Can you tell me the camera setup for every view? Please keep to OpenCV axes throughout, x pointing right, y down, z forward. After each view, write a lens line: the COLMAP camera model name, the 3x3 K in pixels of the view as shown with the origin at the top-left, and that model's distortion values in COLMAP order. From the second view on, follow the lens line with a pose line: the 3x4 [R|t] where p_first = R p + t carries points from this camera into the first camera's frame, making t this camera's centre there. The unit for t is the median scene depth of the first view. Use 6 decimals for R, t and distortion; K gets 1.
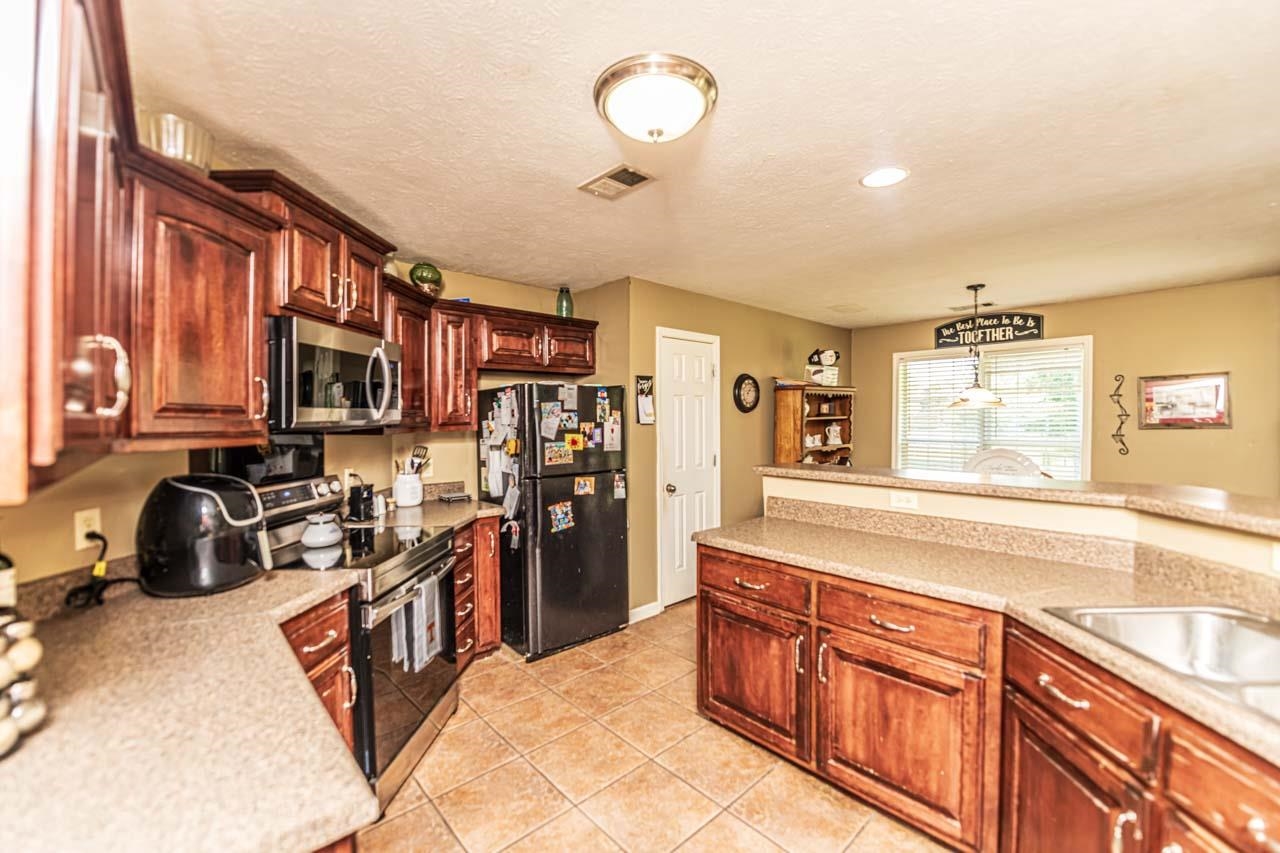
lens RADIAL K [[545.7, 0, 640.0], [0, 545.7, 426.5], [0, 0, 1]] dist [-0.001921, -0.000411]
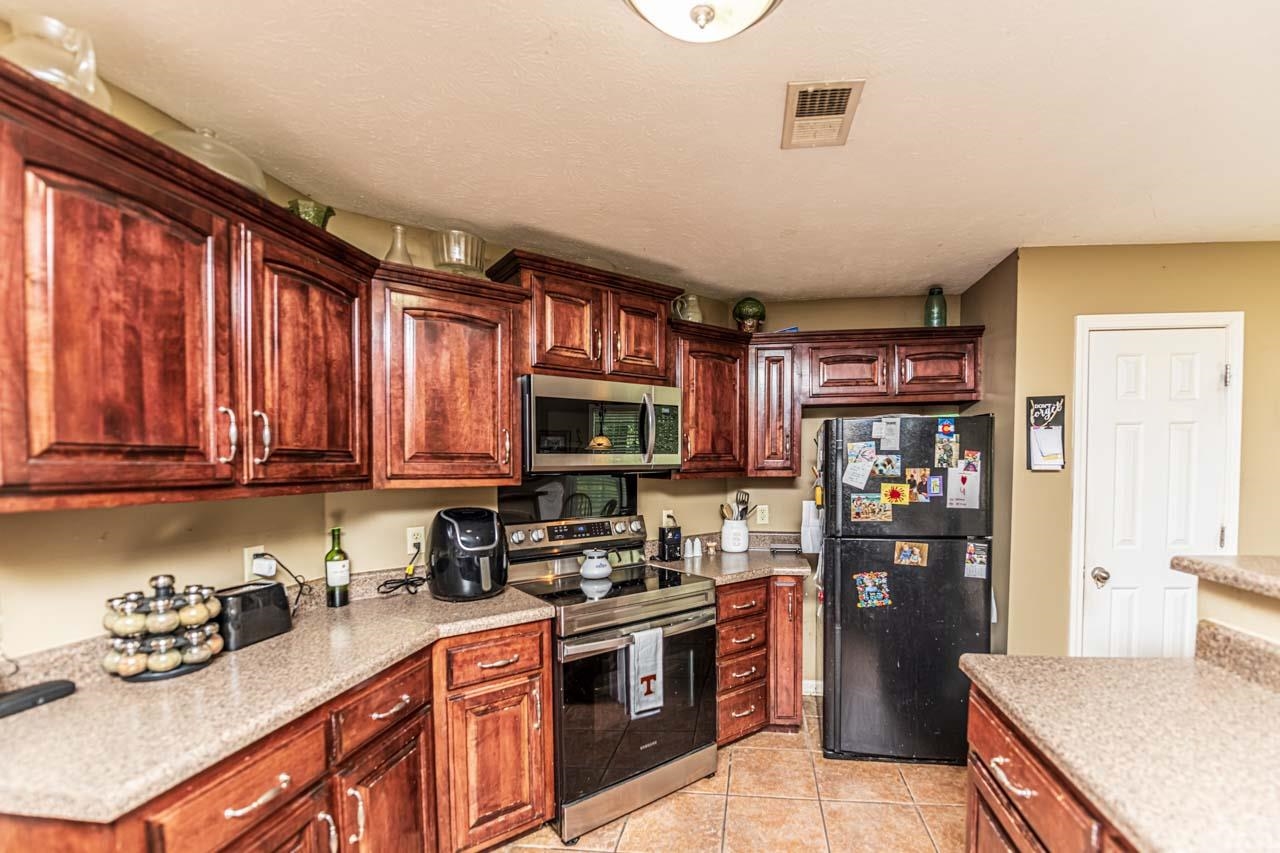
lens RADIAL K [[553.8, 0, 641.8], [0, 553.8, 485.1], [0, 0, 1]] dist [-0.000030, -0.000064]
pose [[0.652254, 0.029709, -0.757418, 0.233510], [-0.008862, 0.999462, 0.031571, -0.004798], [0.757949, -0.013881, 0.652167, 0.242571]]
